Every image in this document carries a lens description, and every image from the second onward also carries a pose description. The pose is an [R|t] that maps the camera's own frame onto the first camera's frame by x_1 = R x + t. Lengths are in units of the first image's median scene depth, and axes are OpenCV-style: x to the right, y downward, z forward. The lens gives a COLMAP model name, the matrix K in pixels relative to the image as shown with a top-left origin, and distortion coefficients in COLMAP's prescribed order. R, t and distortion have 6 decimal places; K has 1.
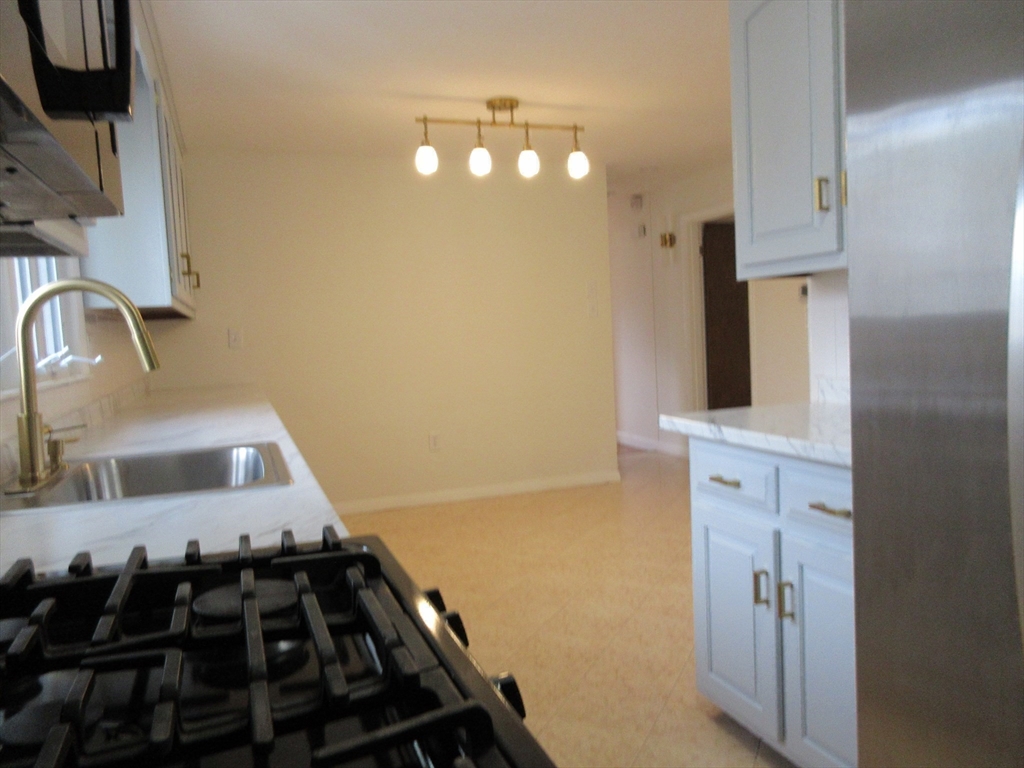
lens RADIAL K [[762.7, 0, 507.4], [0, 762.7, 380.0], [0, 0, 1]] dist [0.004802, 0.001667]
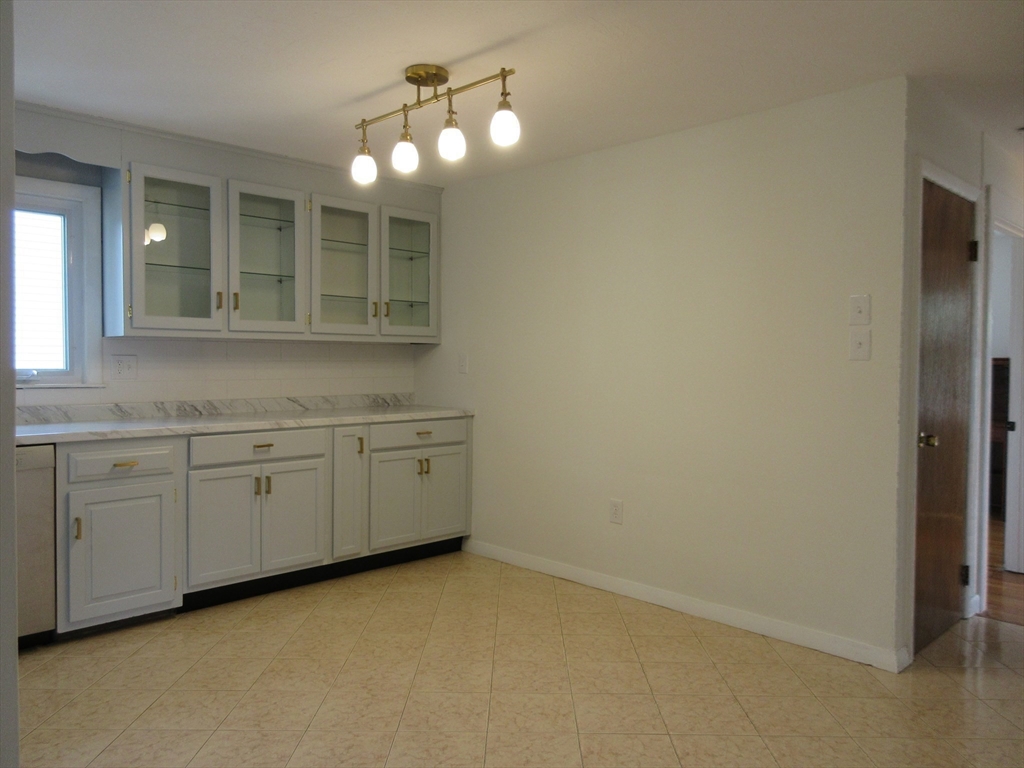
lens RADIAL K [[762.7, 0, 513.7], [0, 762.7, 381.3], [0, 0, 1]] dist [0.004802, 0.001667]
pose [[0.421875, 0.071664, -0.903817, 0.744472], [-0.084423, 0.995645, 0.039539, -0.096331], [0.902715, 0.059622, 0.426088, 0.780089]]
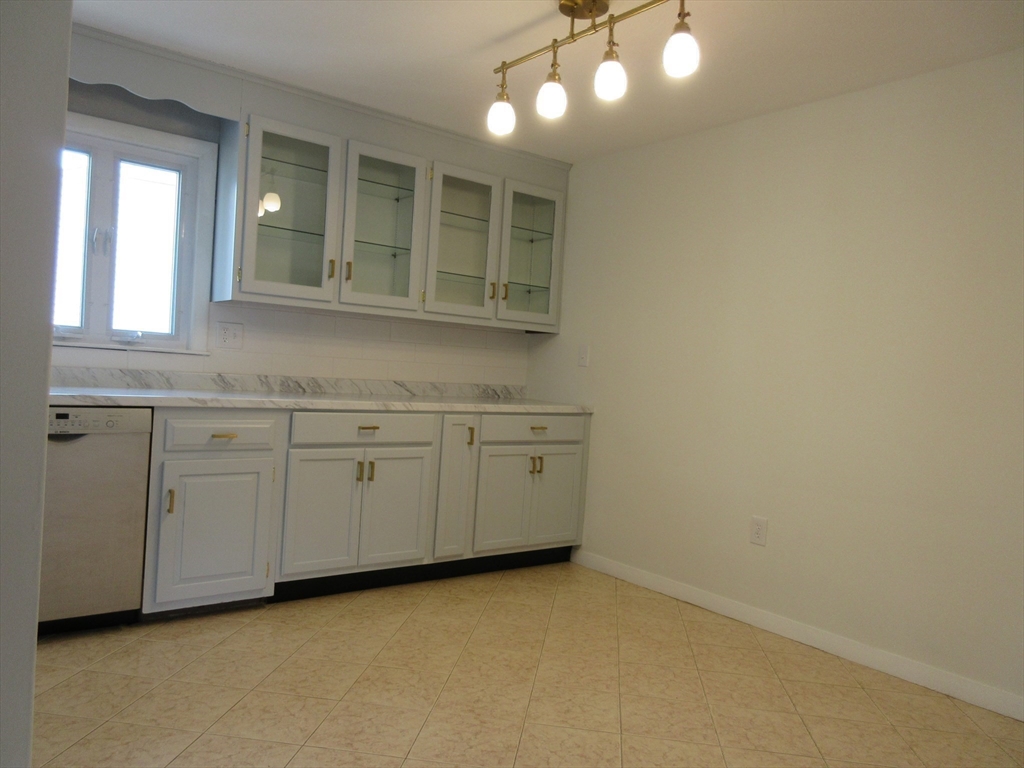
lens RADIAL K [[762.7, 0, 514.0], [0, 762.7, 382.8], [0, 0, 1]] dist [0.004802, 0.001667]
pose [[0.309451, 0.079280, -0.947605, 0.624538], [-0.137596, 0.989764, 0.037873, -0.057275], [0.940908, 0.118667, 0.317192, 0.782782]]
